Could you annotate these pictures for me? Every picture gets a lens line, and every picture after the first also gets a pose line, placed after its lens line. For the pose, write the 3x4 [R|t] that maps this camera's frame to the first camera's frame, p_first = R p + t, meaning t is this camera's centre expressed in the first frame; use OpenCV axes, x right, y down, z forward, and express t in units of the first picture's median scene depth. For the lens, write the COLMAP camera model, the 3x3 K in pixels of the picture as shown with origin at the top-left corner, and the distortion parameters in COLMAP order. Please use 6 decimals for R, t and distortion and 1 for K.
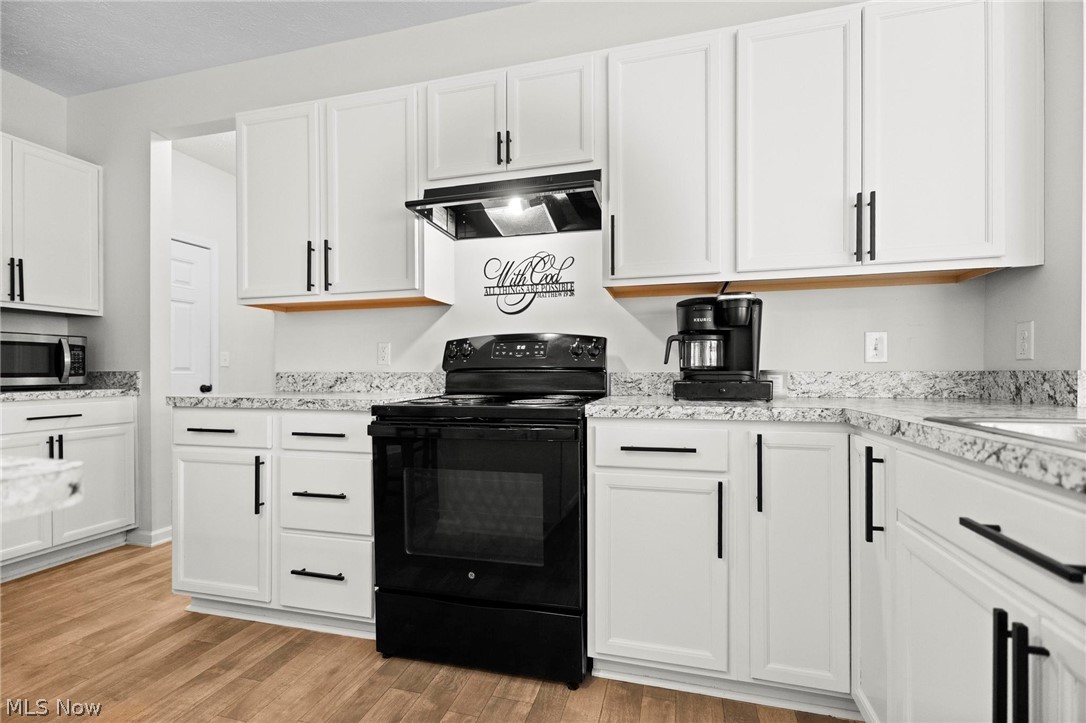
lens RADIAL K [[501.4, 0, 541.9], [0, 501.4, 375.9], [0, 0, 1]] dist [0.001484, 0.000298]
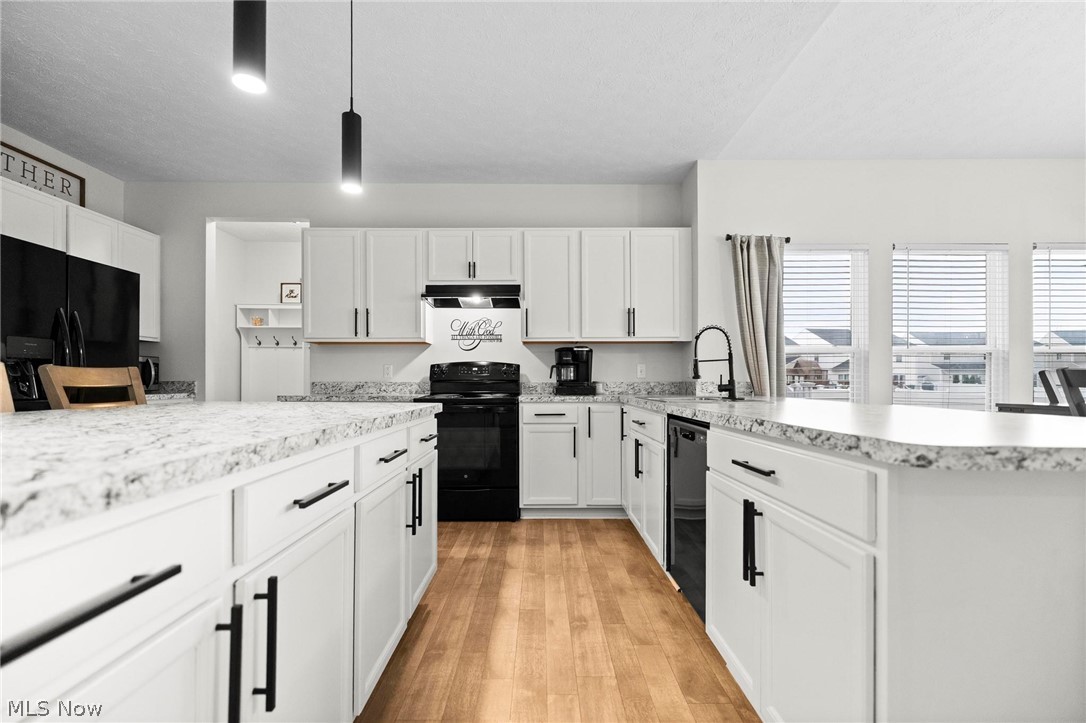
lens RADIAL K [[501.4, 0, 541.9], [0, 501.4, 375.9], [0, 0, 1]] dist [0.001484, 0.000298]
pose [[0.962487, 0.005072, 0.271279, -0.347050], [0.000188, 0.999813, -0.019361, 0.006212], [-0.271327, 0.018686, 0.962306, -0.986369]]
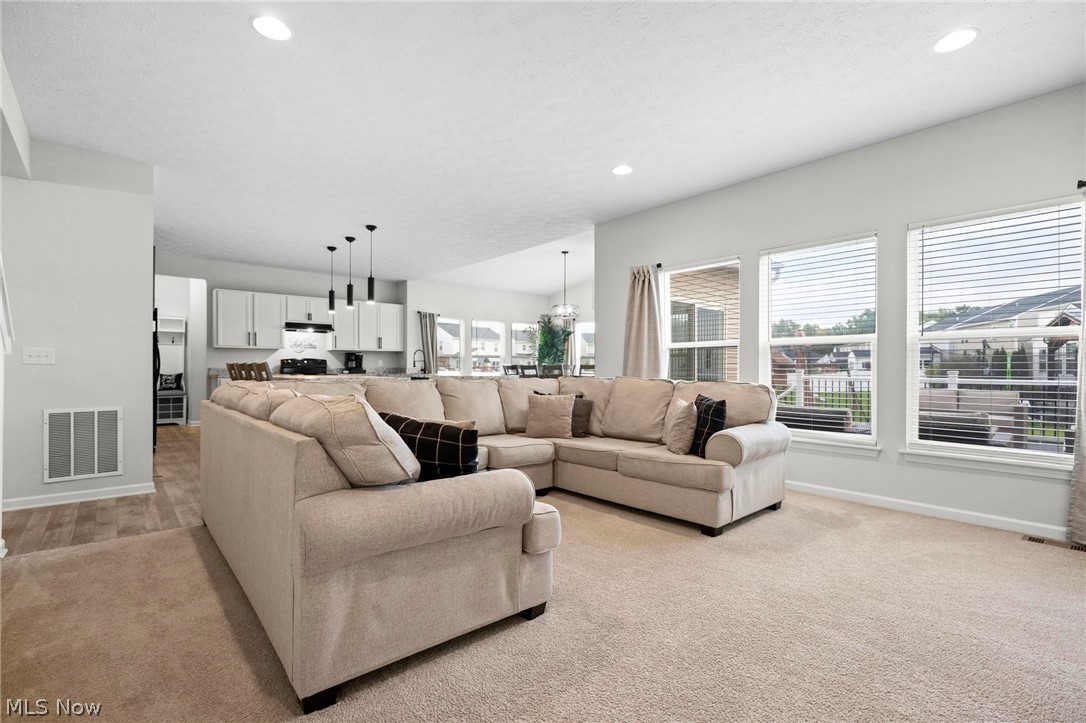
lens RADIAL K [[496.0, 0, 543.0], [0, 496.0, 361.5], [0, 0, 1]] dist [0.000555, 0.000092]
pose [[0.551566, 0.011988, 0.834045, -2.546421], [0.002192, 0.999872, -0.015822, 0.007860], [-0.834128, 0.010555, 0.551469, -3.066025]]
